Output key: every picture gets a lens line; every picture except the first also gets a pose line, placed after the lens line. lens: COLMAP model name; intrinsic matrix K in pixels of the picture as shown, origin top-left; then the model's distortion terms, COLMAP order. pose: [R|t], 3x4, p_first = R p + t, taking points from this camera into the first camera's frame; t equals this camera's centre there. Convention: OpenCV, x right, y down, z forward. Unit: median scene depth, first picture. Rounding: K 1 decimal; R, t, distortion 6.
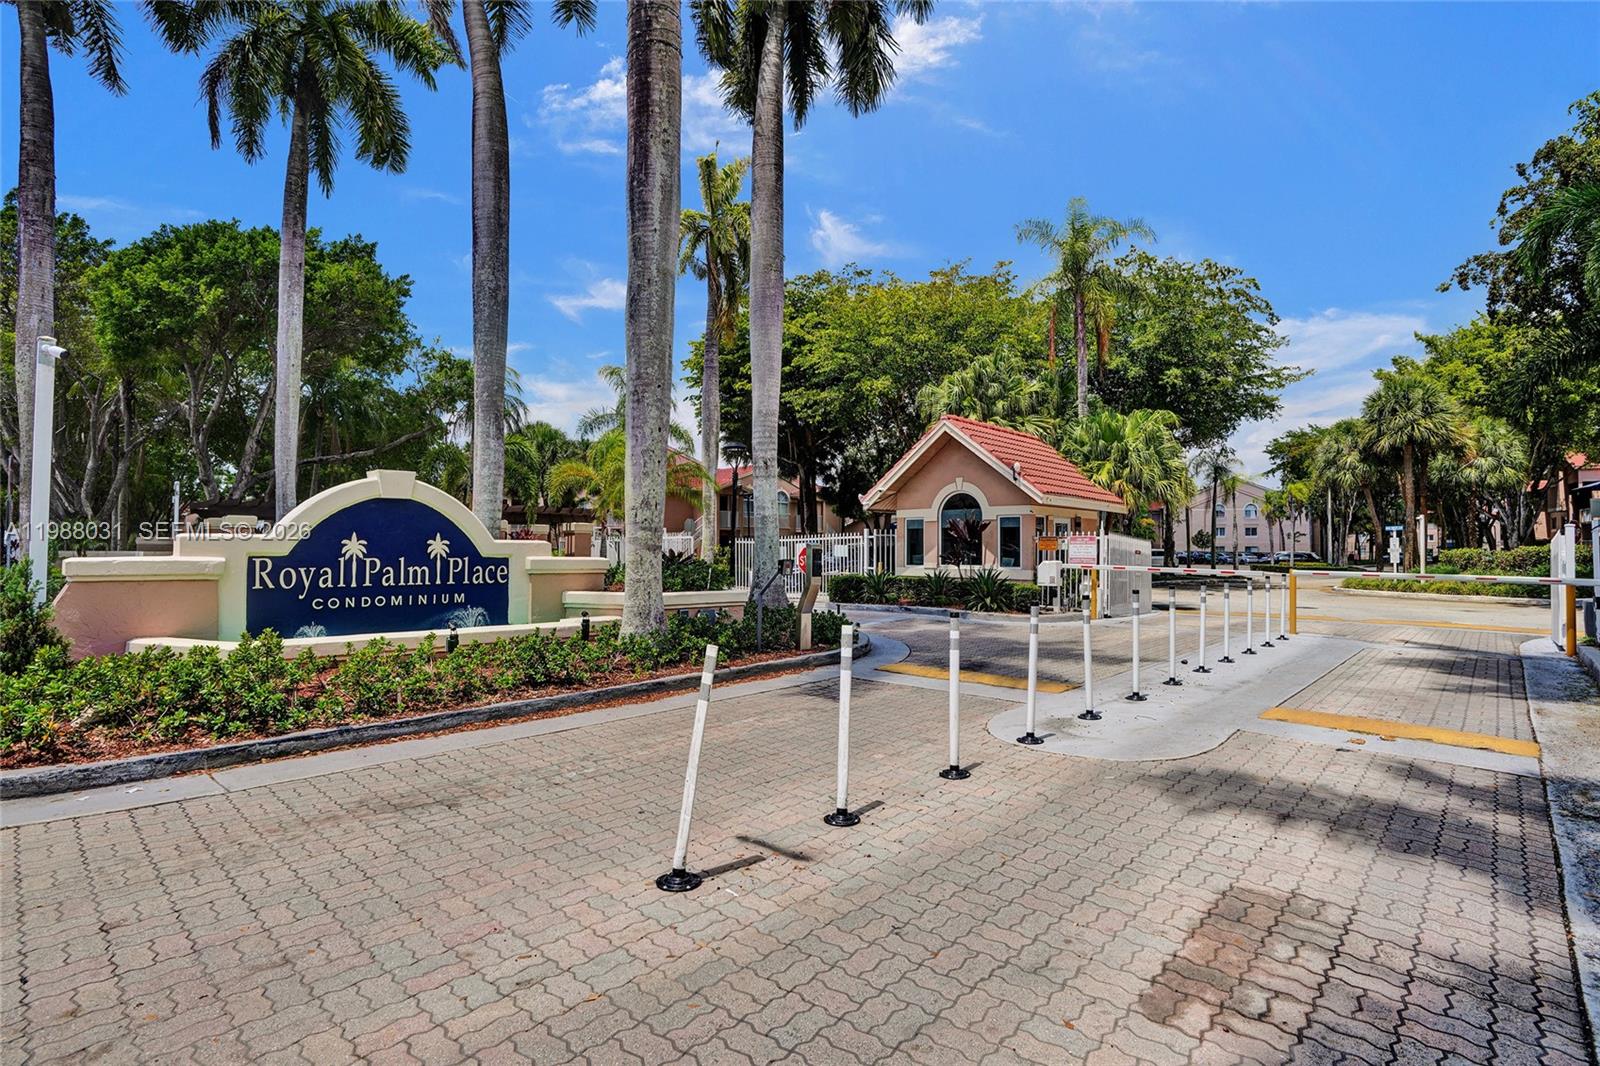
lens RADIAL K [[777.7, 0, 805.7], [0, 777.7, 528.4], [0, 0, 1]] dist [-0.073049, 0.032310]
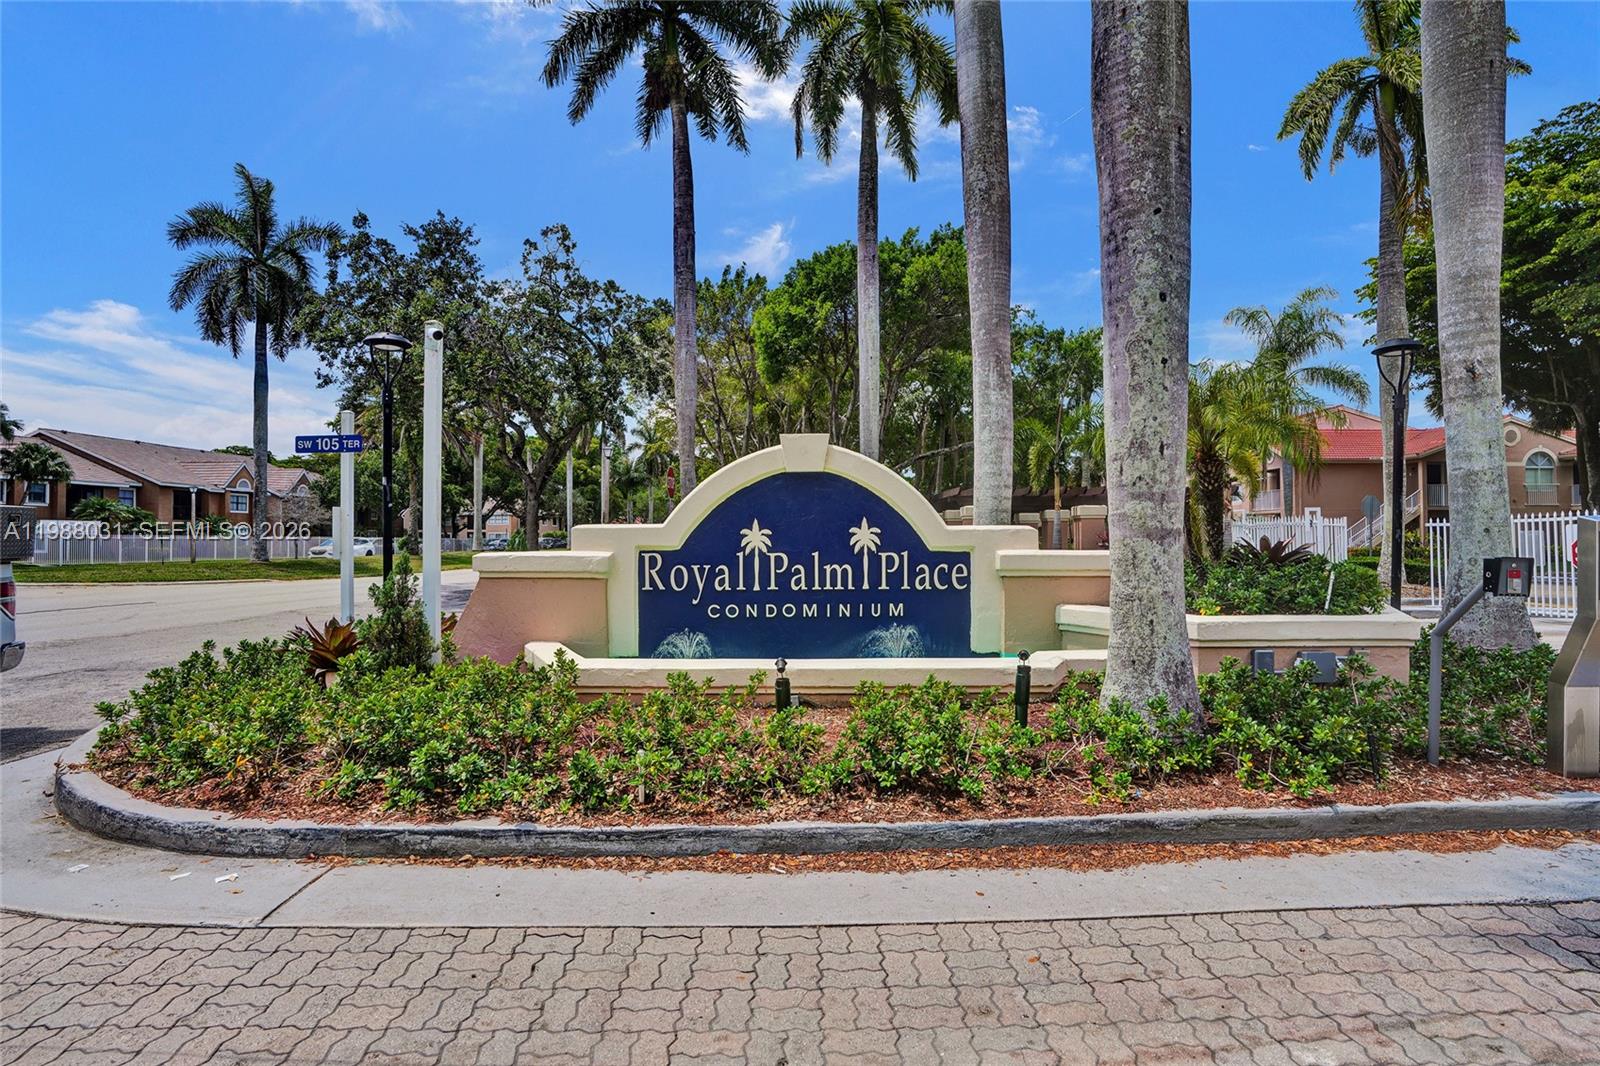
lens RADIAL K [[777.7, 0, 805.7], [0, 777.7, 528.4], [0, 0, 1]] dist [-0.073049, 0.032310]
pose [[0.686827, -0.018038, -0.726597, 0.007640], [0.026793, 0.999641, 0.000510, 0.014883], [0.726327, -0.019818, 0.687064, 0.483073]]
